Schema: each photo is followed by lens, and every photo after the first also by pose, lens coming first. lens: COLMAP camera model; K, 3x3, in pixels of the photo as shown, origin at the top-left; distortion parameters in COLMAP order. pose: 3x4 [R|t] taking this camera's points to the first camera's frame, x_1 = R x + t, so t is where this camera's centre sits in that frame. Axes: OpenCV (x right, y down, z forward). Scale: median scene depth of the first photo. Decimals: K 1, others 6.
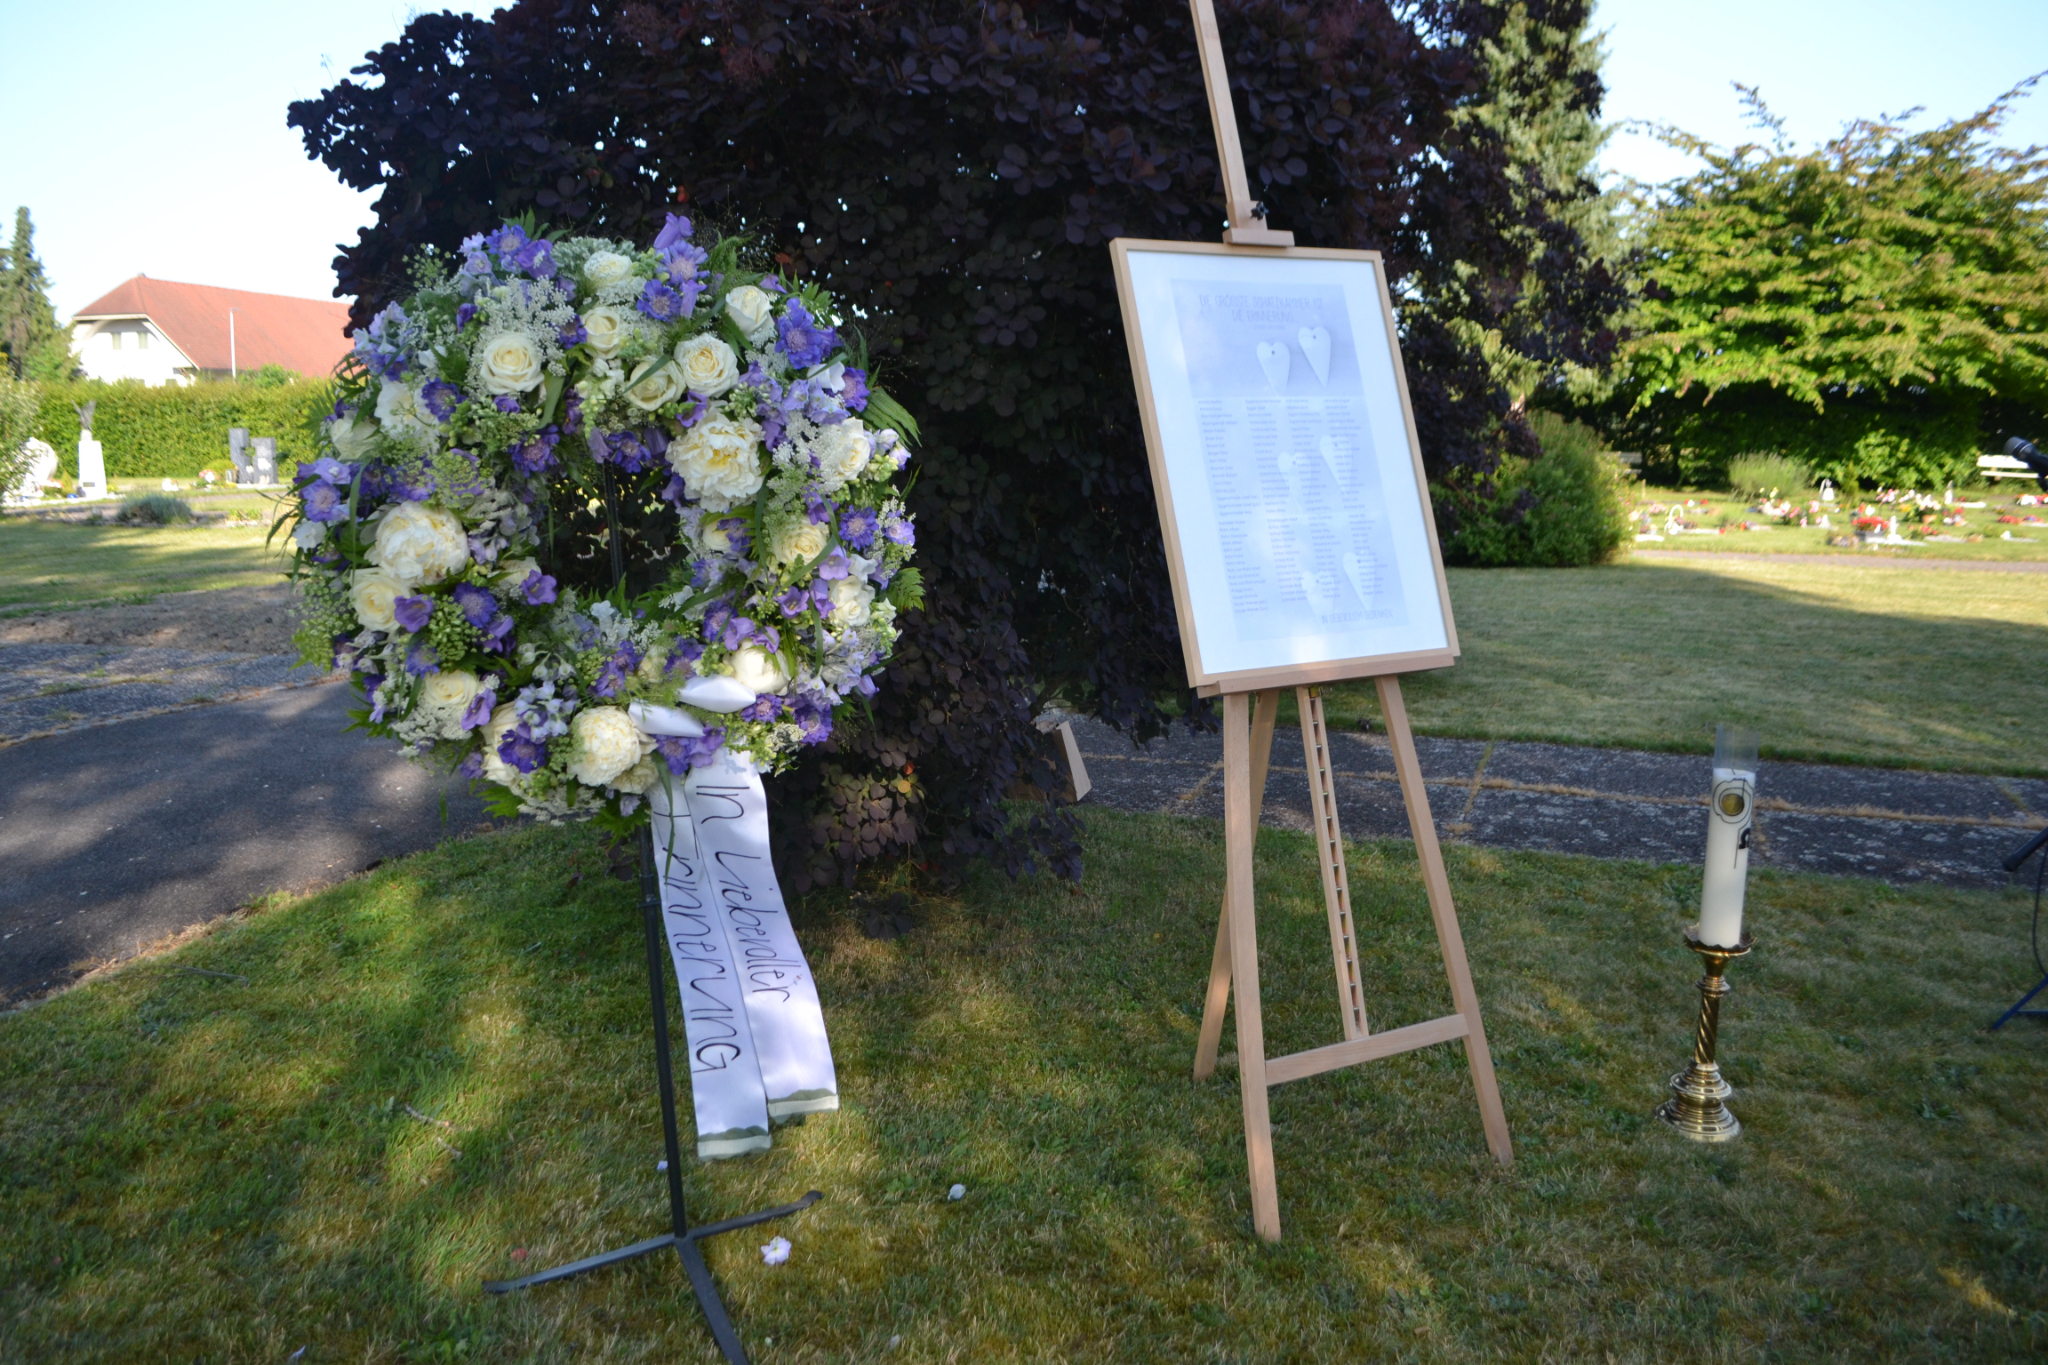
lens RADIAL K [[1679.7, 0, 1025.9], [0, 1679.7, 684.3], [0, 0, 1]] dist [-0.064856, 0.002792]
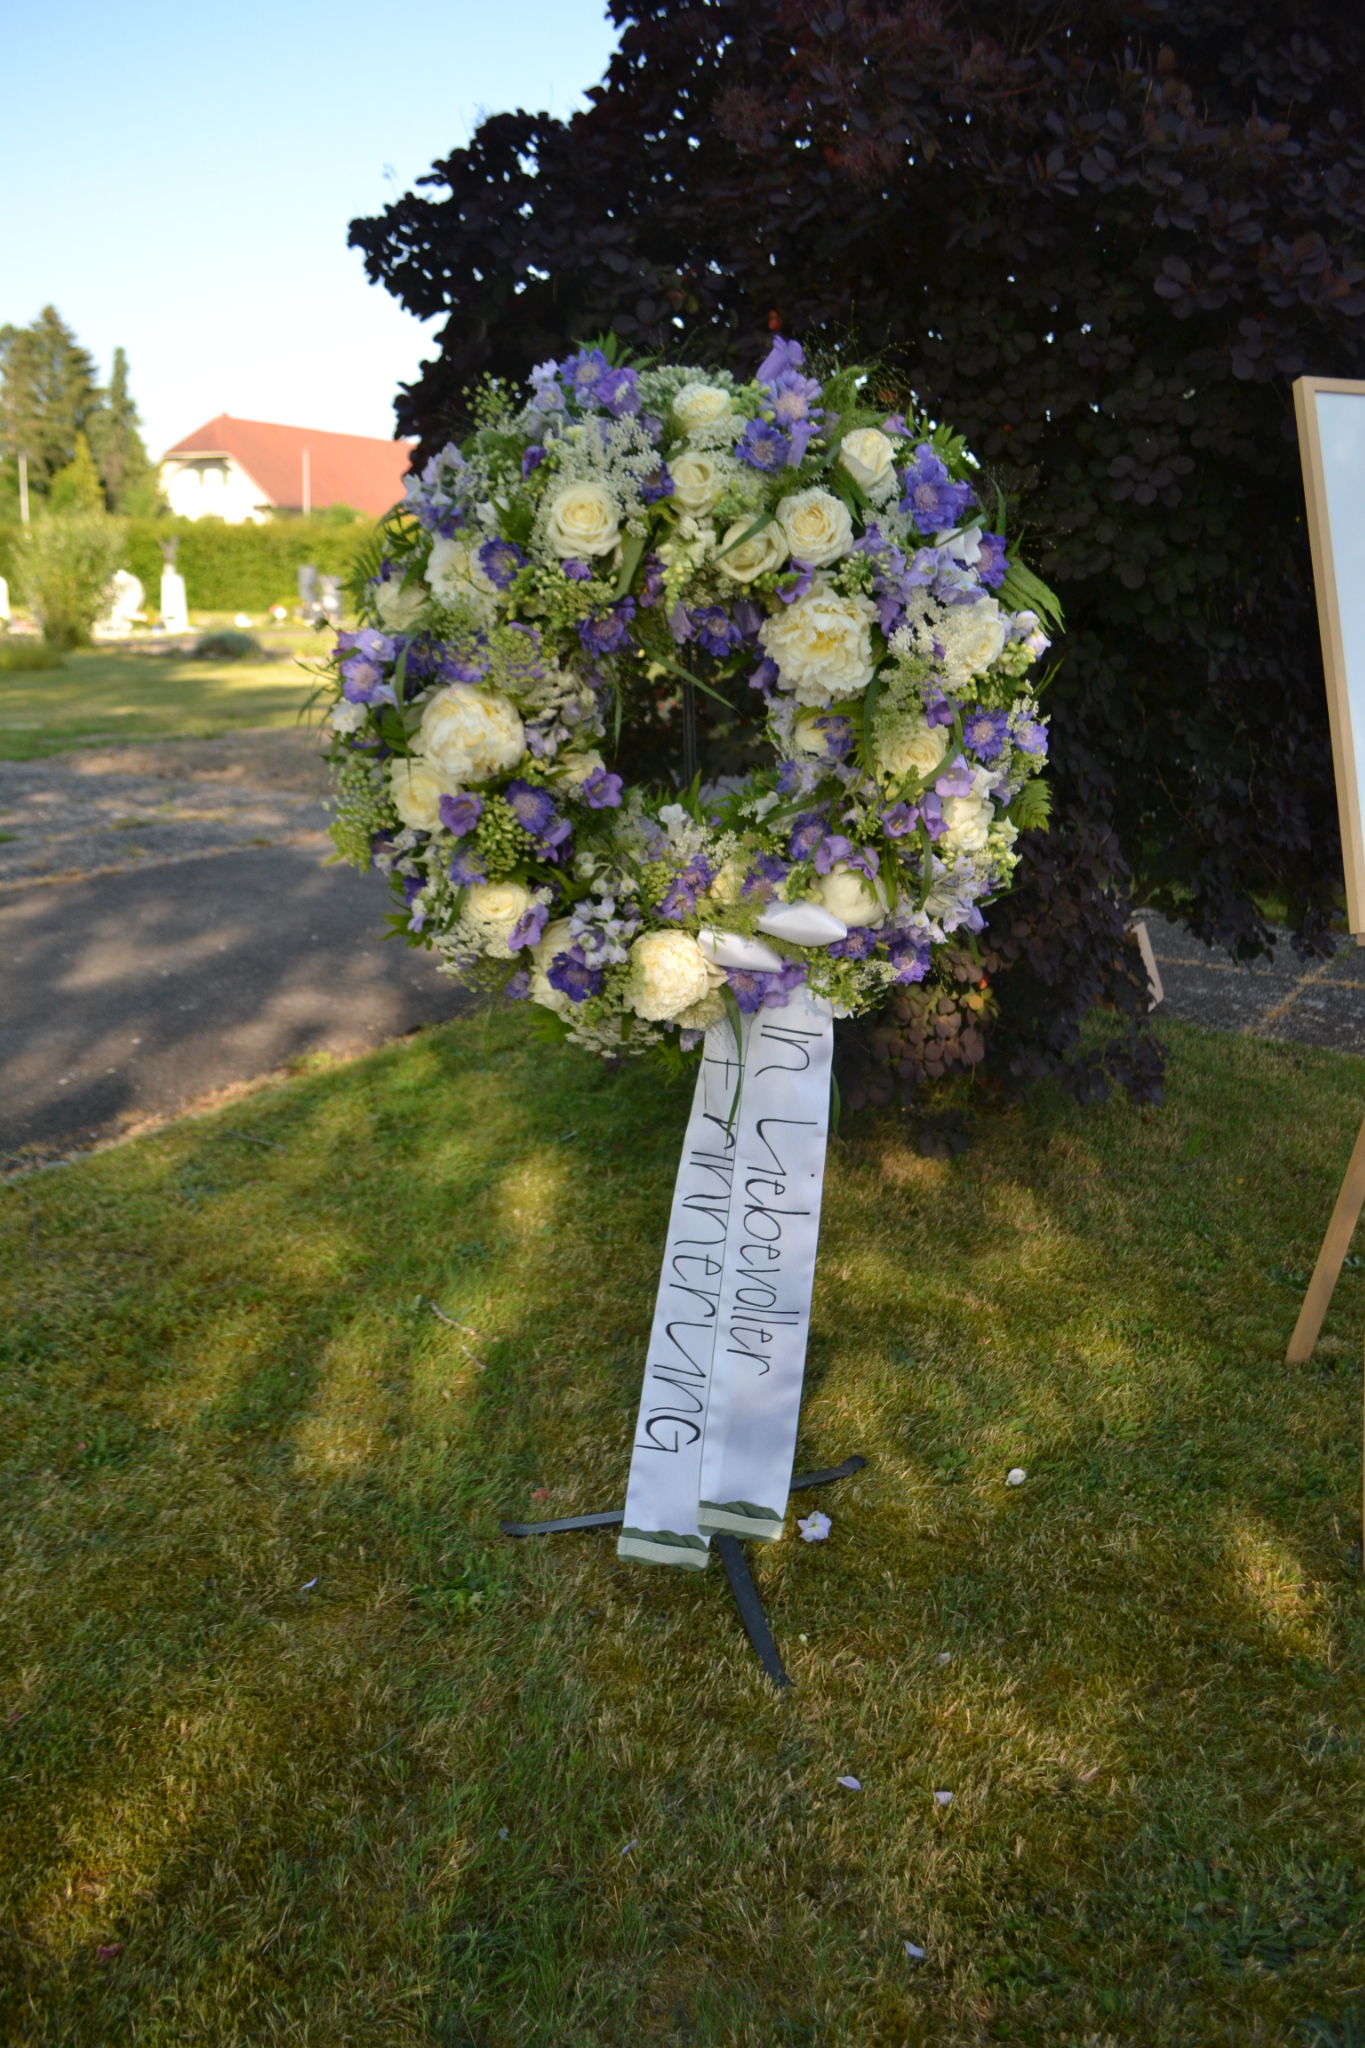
lens RADIAL K [[1679.7, 0, 679.7], [0, 1679.7, 1024.5], [0, 0, 1]] dist [-0.064856, 0.002792]
pose [[0.973744, 0.076978, -0.214237, -0.043714], [-0.053102, 0.991939, 0.115056, -0.028317], [0.221367, -0.100659, 0.969982, 0.119846]]
